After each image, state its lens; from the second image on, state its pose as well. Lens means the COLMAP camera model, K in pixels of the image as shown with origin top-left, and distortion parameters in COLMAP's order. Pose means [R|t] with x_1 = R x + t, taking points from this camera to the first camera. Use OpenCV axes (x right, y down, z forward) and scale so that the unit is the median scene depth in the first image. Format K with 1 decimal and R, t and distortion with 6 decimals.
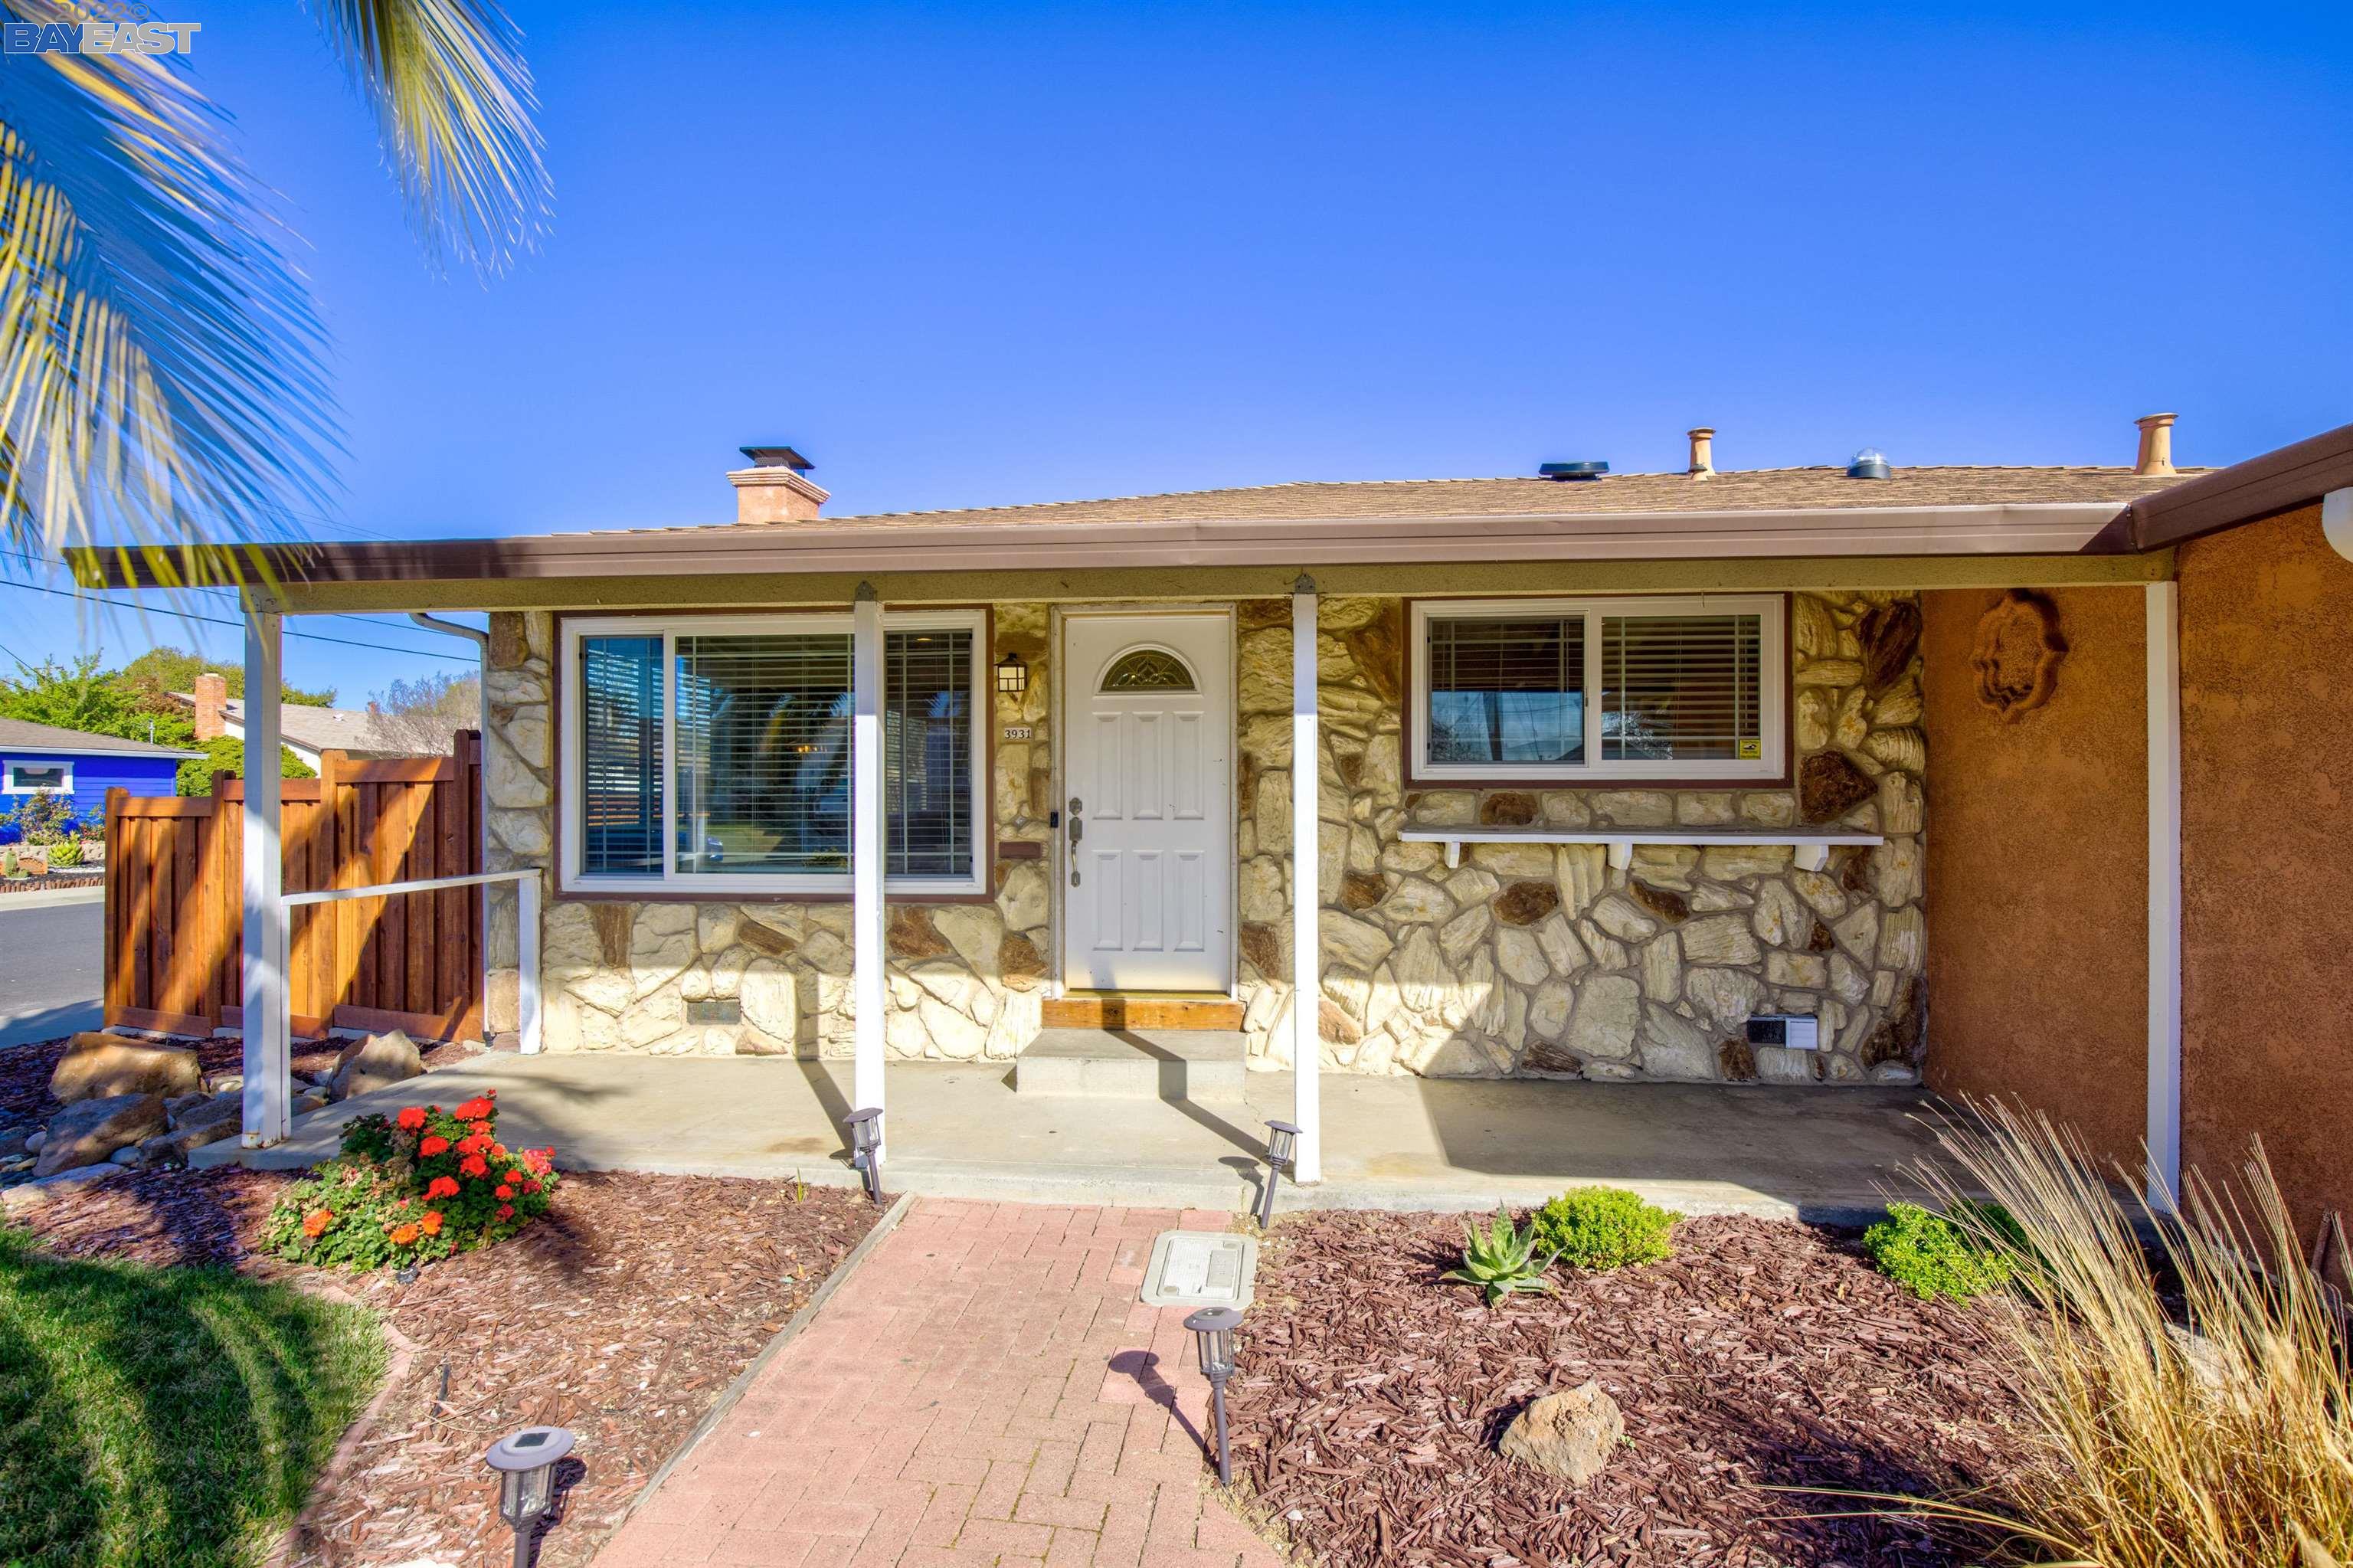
lens RADIAL K [[1085.3, 0, 1182.5], [0, 1085.3, 786.8], [0, 0, 1]] dist [-0.002144, 0.000897]
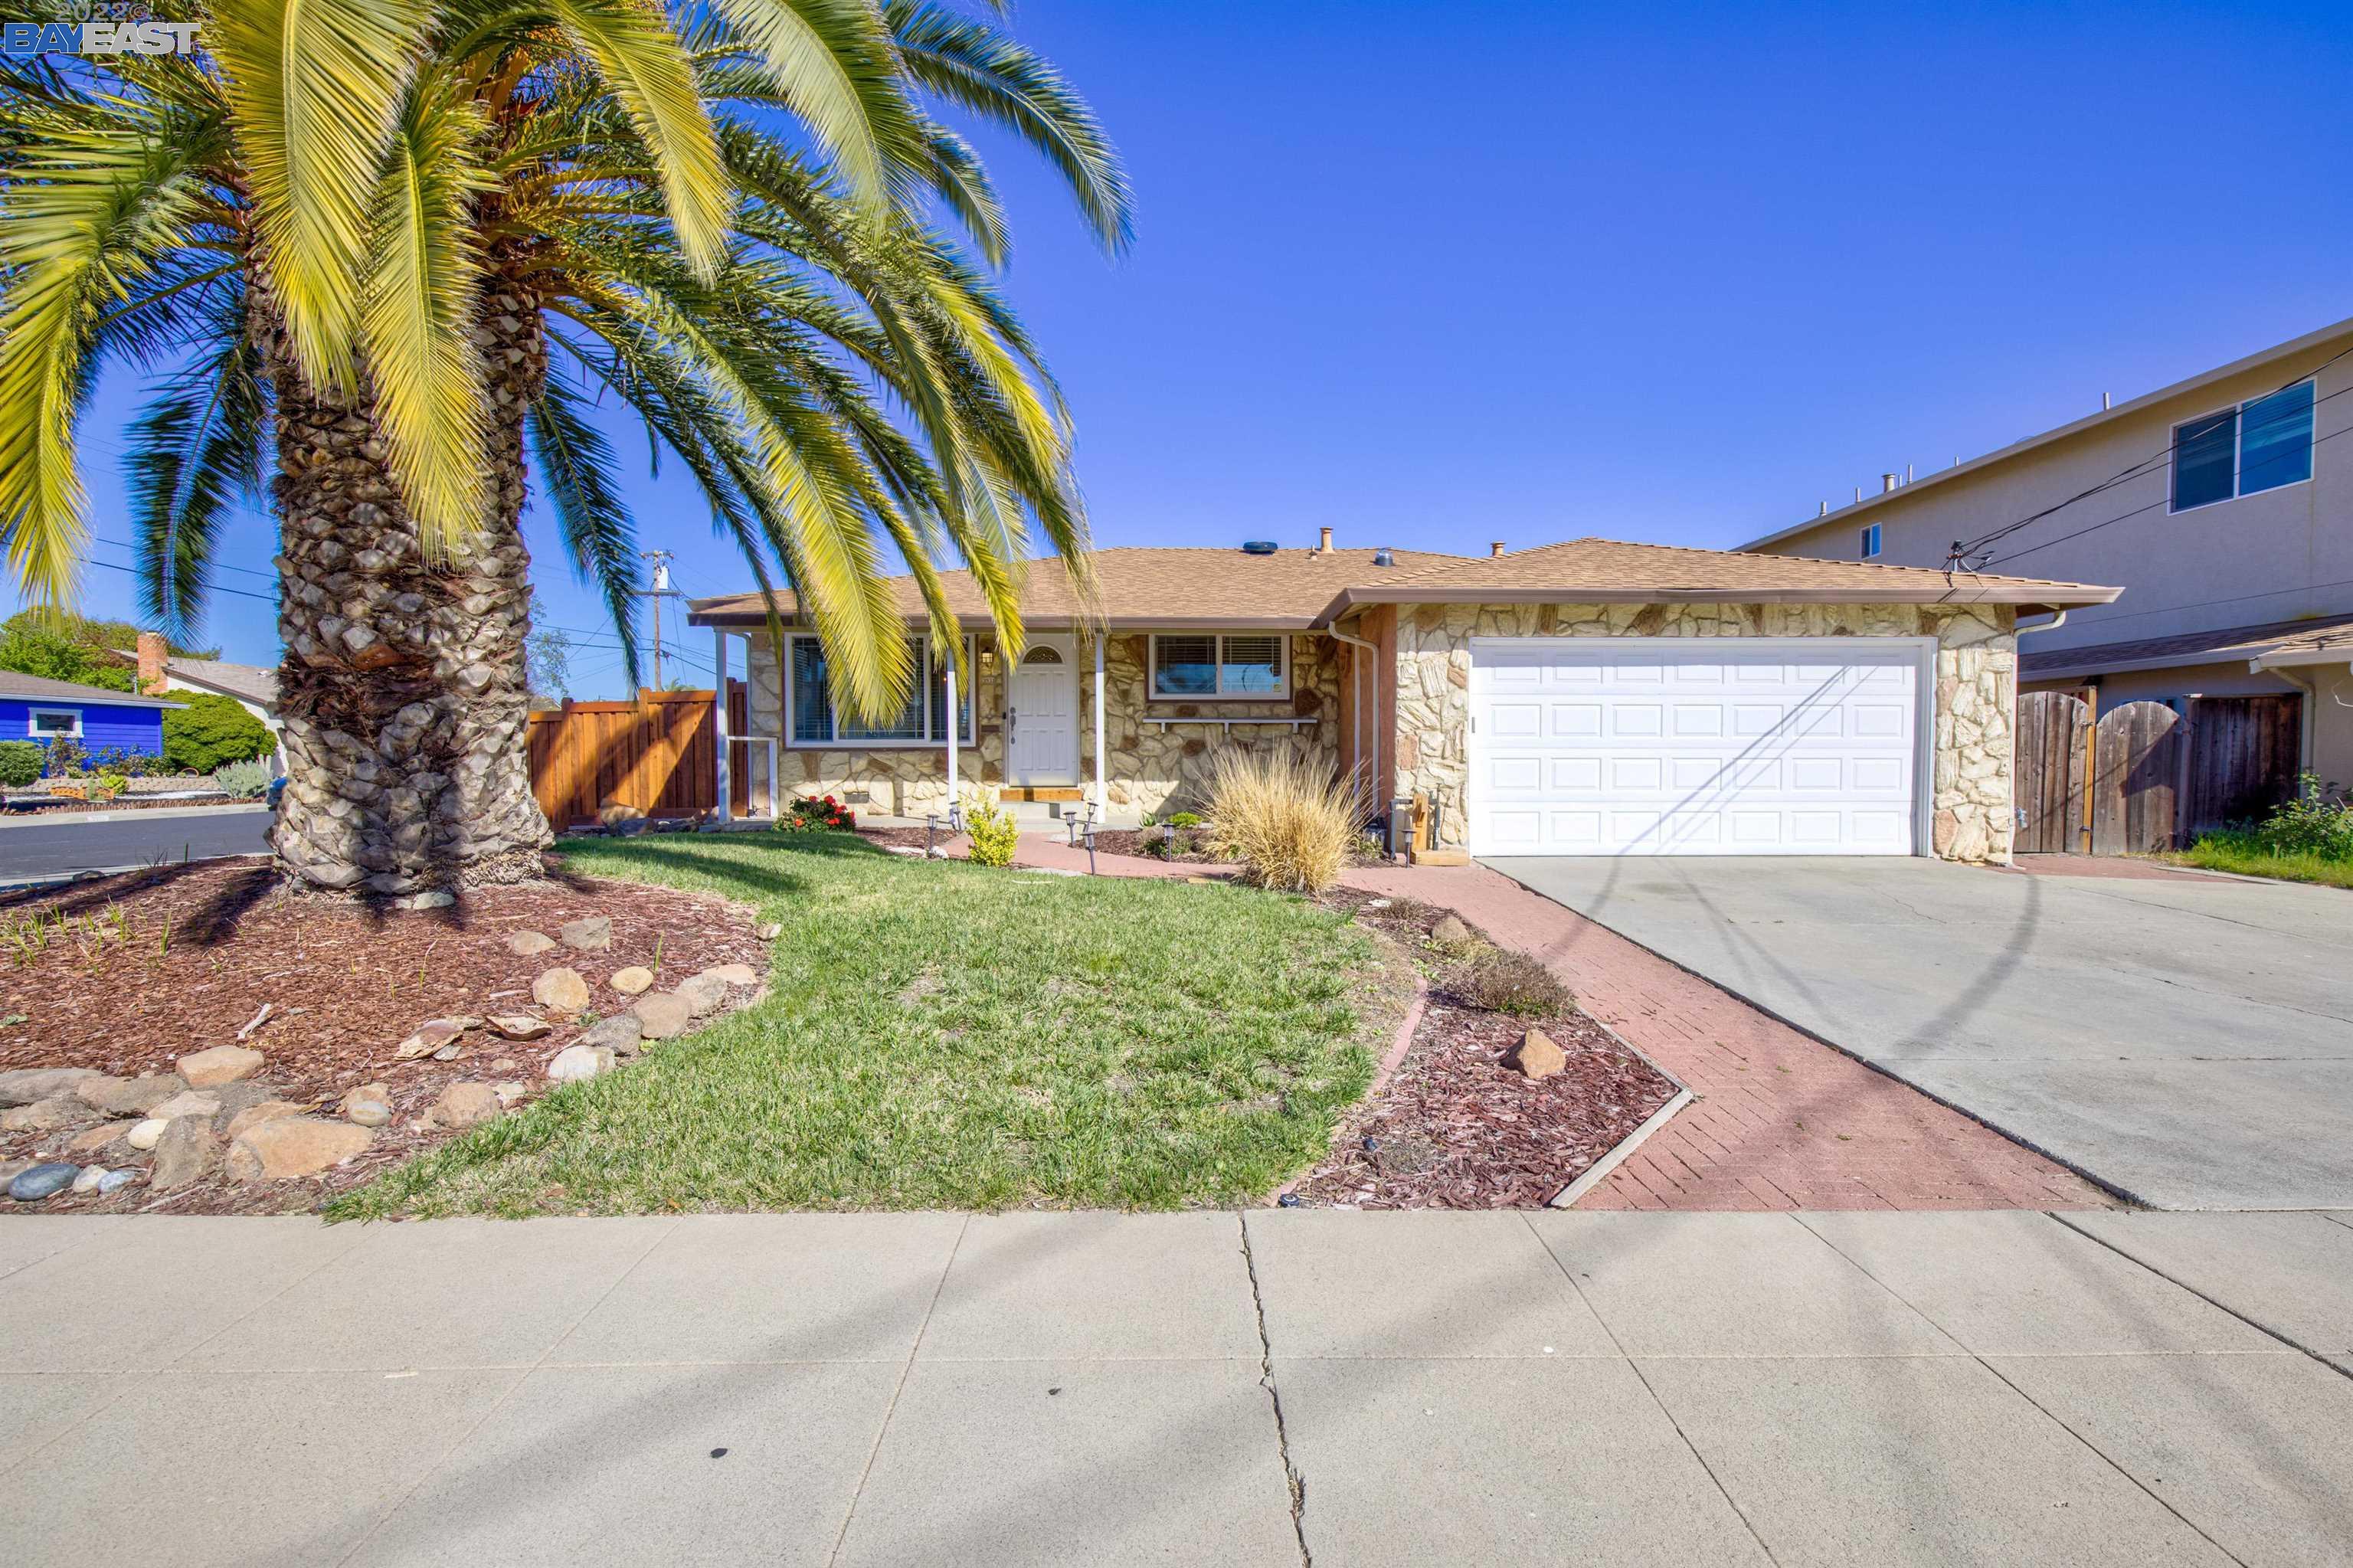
lens RADIAL K [[1085.3, 0, 1178.1], [0, 1085.3, 771.9], [0, 0, 1]] dist [-0.002144, 0.000897]
pose [[0.993286, -0.002209, 0.115666, -0.013467], [-0.000041, 0.999811, 0.019449, 0.109178], [-0.115687, -0.019323, 0.993098, -1.467058]]
